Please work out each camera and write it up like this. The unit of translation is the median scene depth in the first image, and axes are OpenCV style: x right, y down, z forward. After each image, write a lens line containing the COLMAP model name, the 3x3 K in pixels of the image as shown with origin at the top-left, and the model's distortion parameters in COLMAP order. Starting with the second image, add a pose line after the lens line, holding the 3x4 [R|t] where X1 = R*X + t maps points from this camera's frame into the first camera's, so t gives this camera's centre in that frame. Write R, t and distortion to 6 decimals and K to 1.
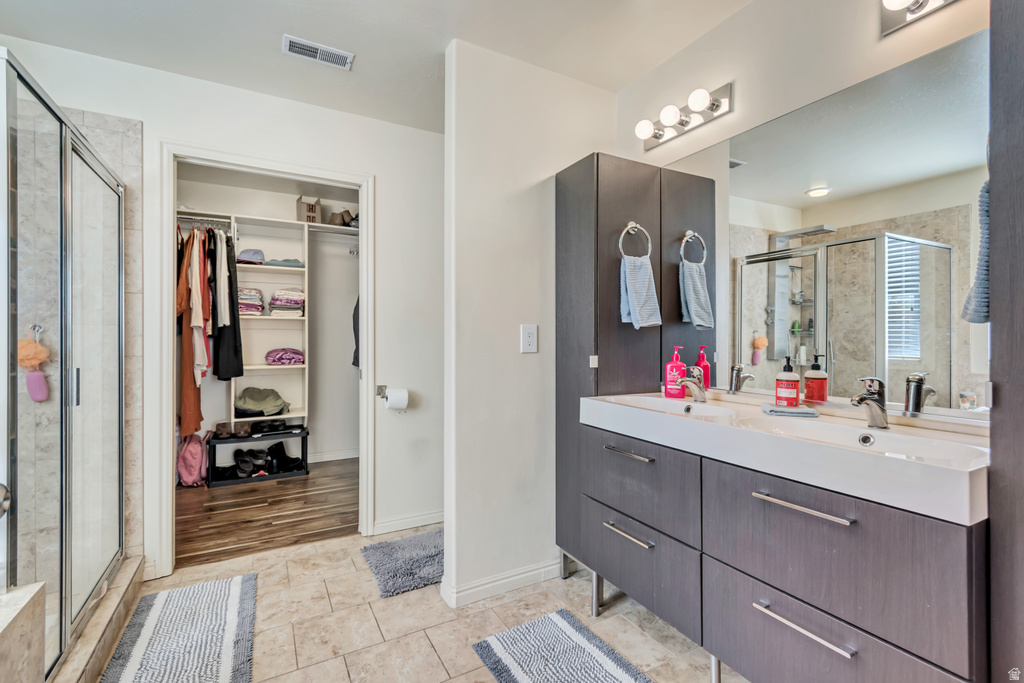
lens RADIAL K [[456.5, 0, 512.0], [0, 456.5, 341.5], [0, 0, 1]] dist [0.001774, 0.000093]
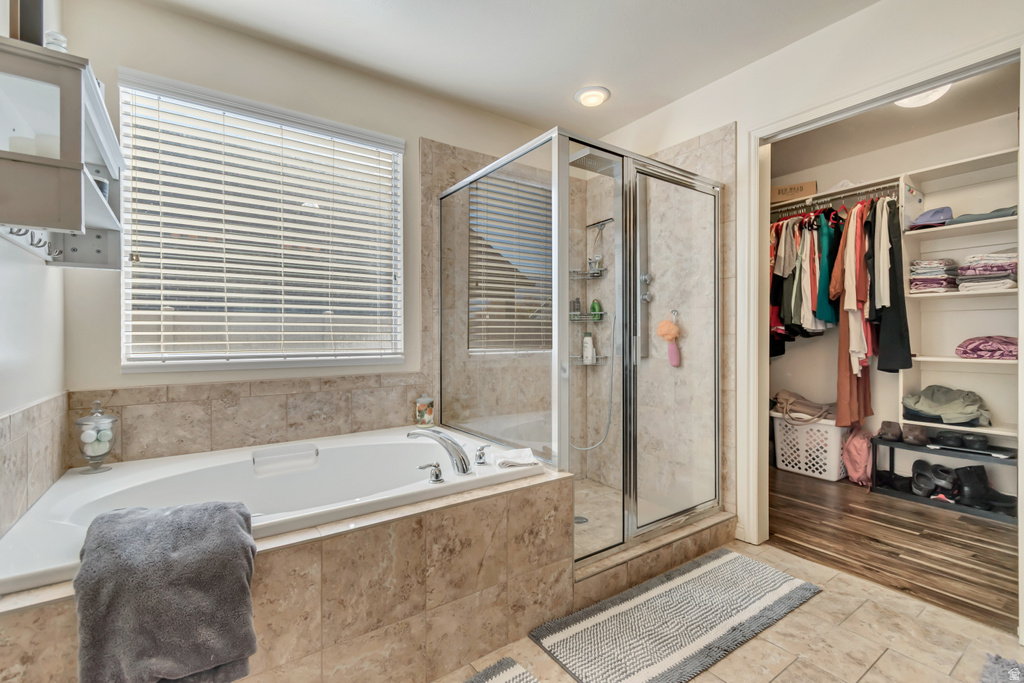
lens RADIAL K [[453.8, 0, 513.2], [0, 453.8, 338.5], [0, 0, 1]] dist [-0.000150, -0.000370]
pose [[0.112632, 0.004760, -0.993625, 0.143680], [-0.009959, 0.999944, 0.003661, 0.028914], [0.993587, 0.009484, 0.112673, 0.222760]]
